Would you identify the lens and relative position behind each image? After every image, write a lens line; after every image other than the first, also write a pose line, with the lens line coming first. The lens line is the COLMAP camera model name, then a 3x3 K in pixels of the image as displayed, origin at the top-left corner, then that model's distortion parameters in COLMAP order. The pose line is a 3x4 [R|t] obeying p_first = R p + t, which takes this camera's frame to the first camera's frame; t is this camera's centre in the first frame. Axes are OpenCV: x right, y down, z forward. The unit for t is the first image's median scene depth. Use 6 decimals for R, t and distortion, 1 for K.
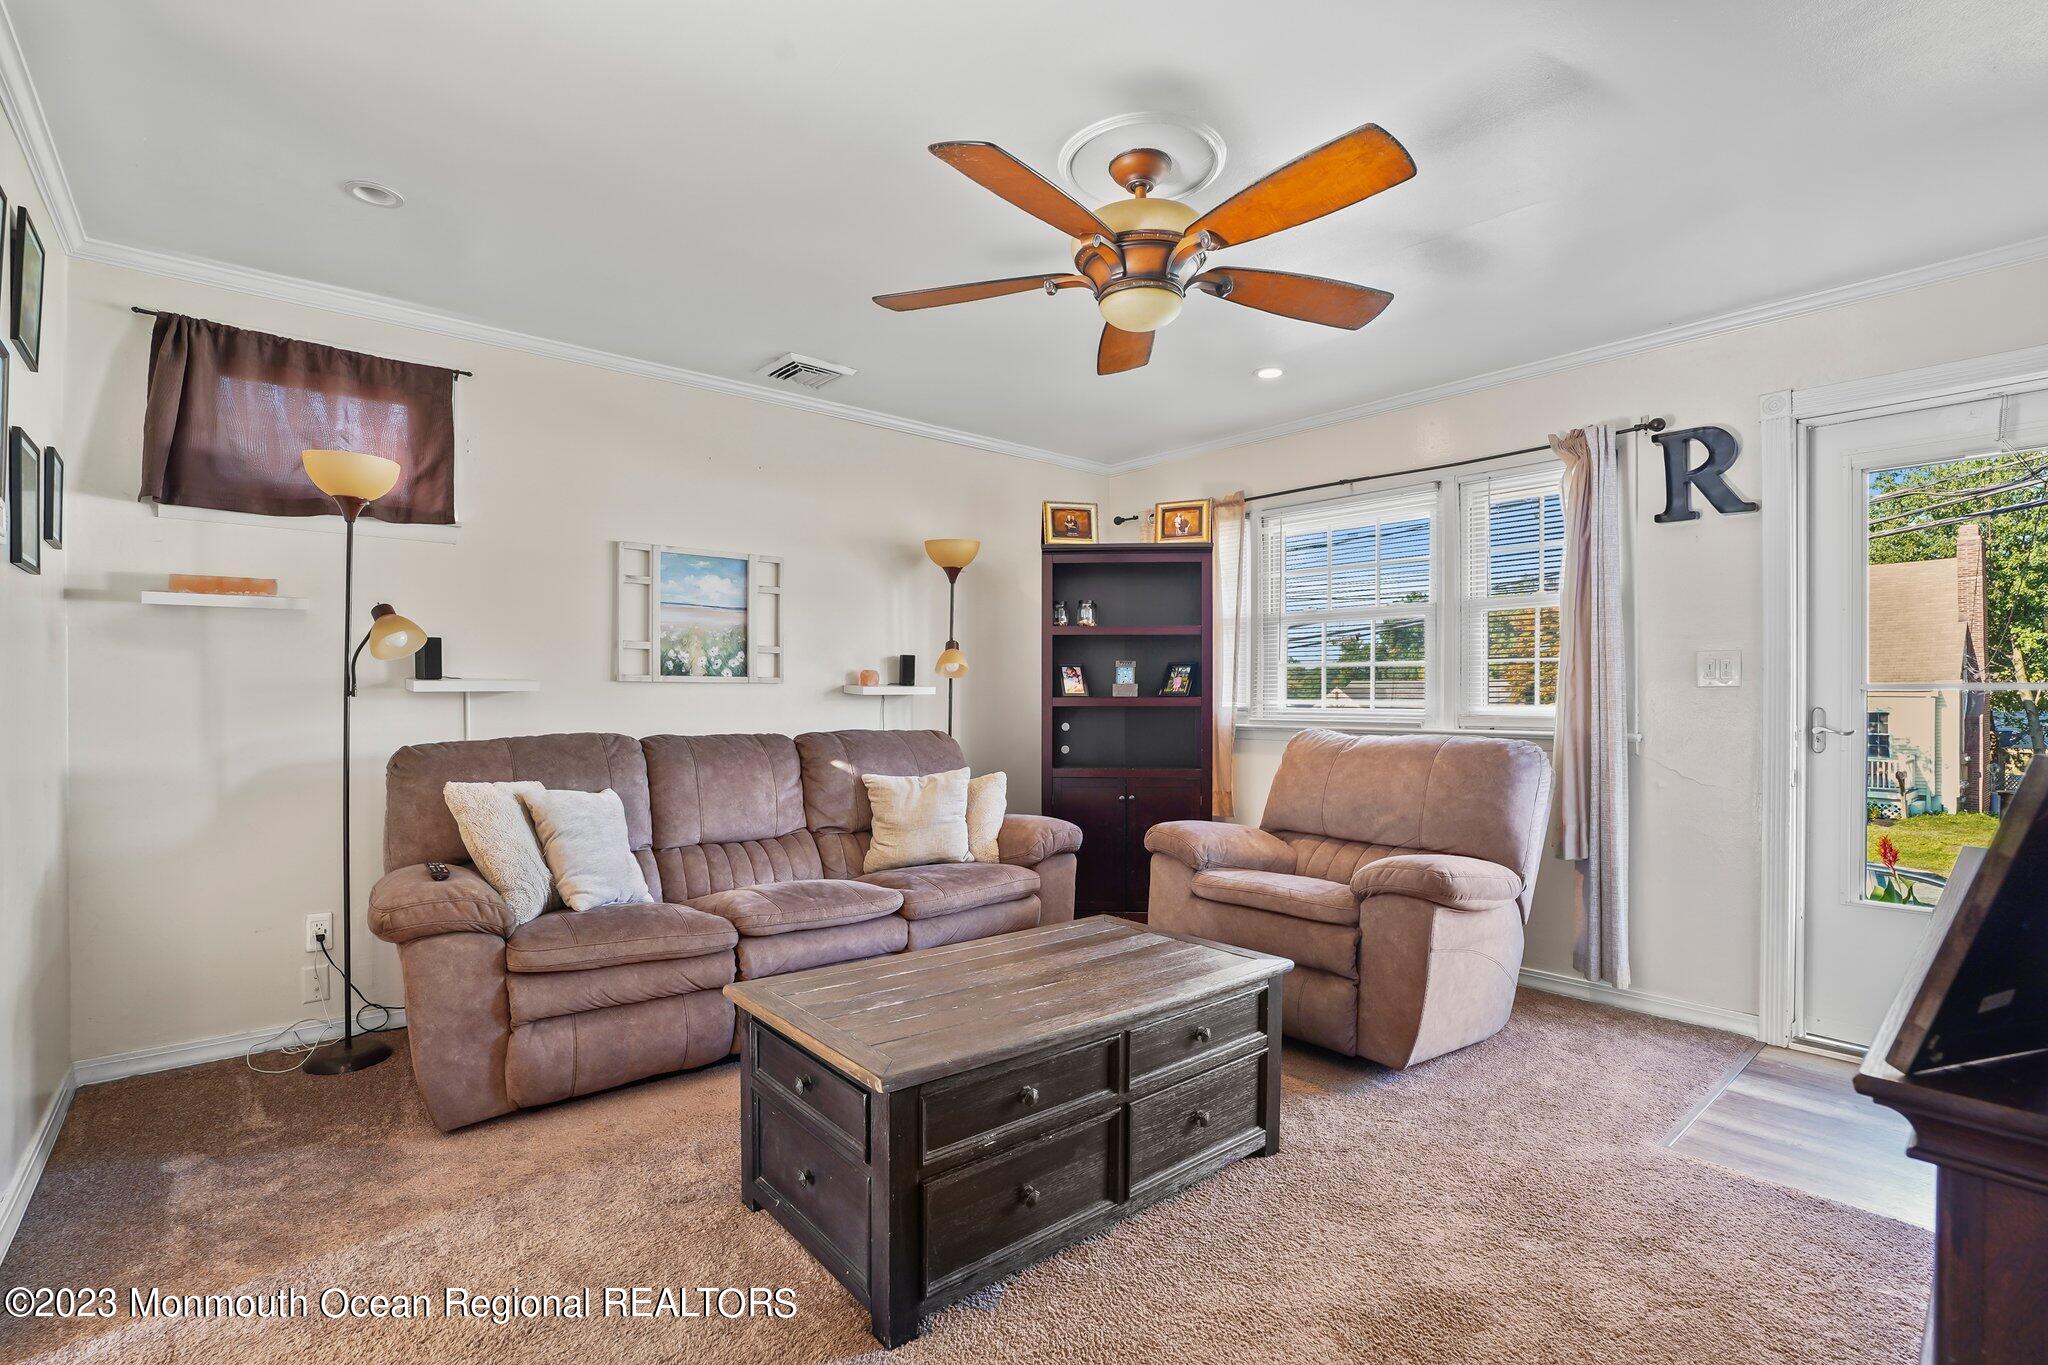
lens RADIAL K [[971.1, 0, 1023.5], [0, 971.1, 685.2], [0, 0, 1]] dist [-0.054635, 0.024558]
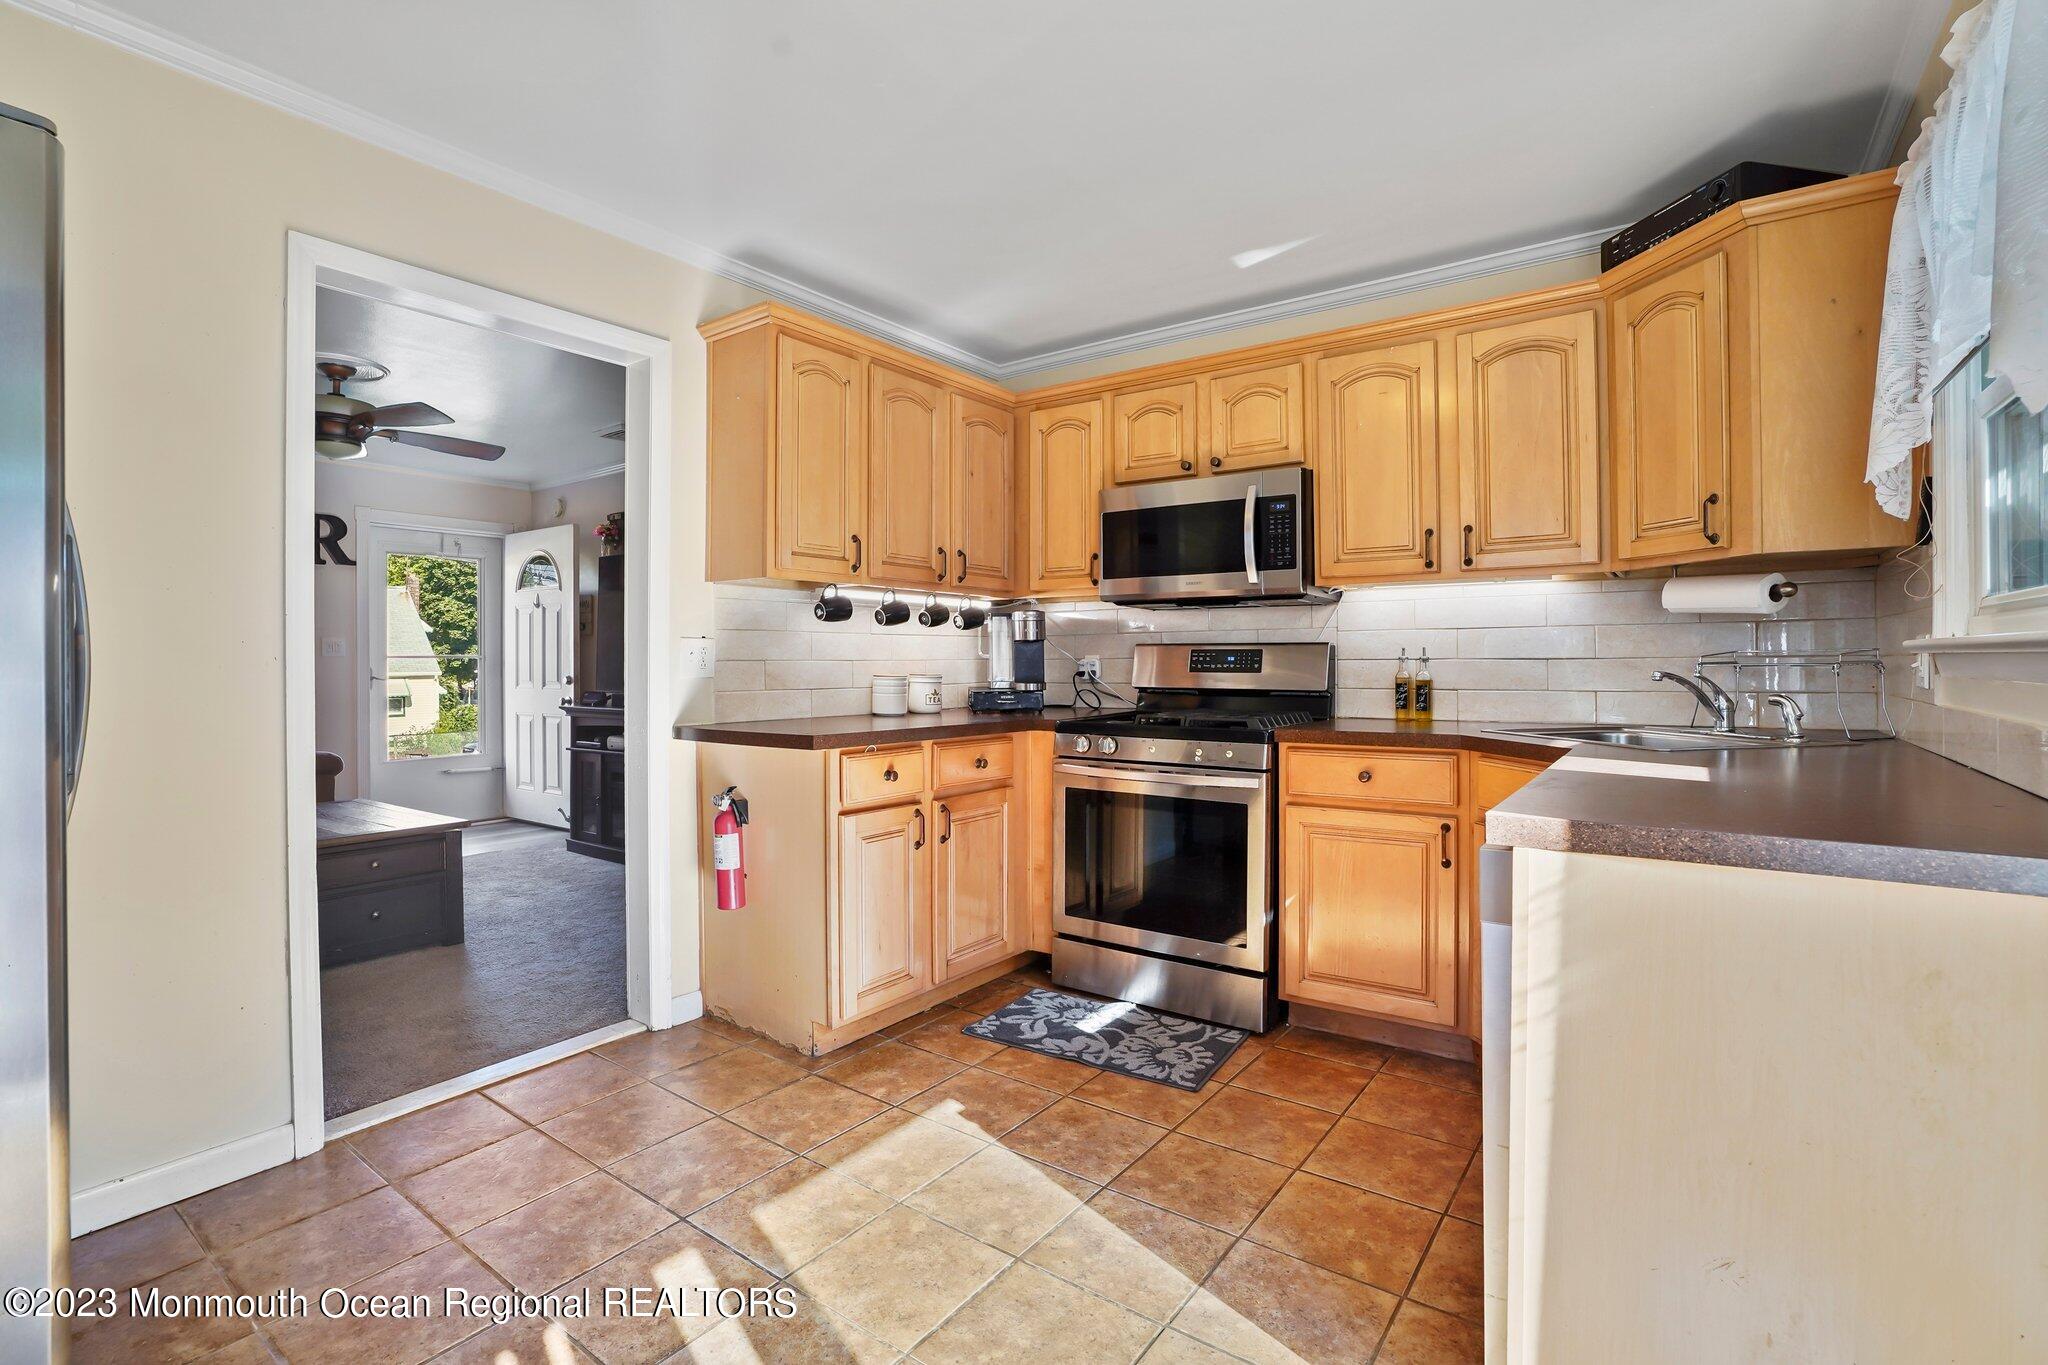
lens RADIAL K [[958.2, 0, 1022.5], [0, 958.2, 674.8], [0, 0, 1]] dist [-0.048498, 0.022952]
pose [[-0.226791, -0.013481, 0.973850, -1.167044], [-0.008213, 0.999895, 0.011929, 0.004209], [-0.973909, -0.005293, -0.226878, 0.087669]]
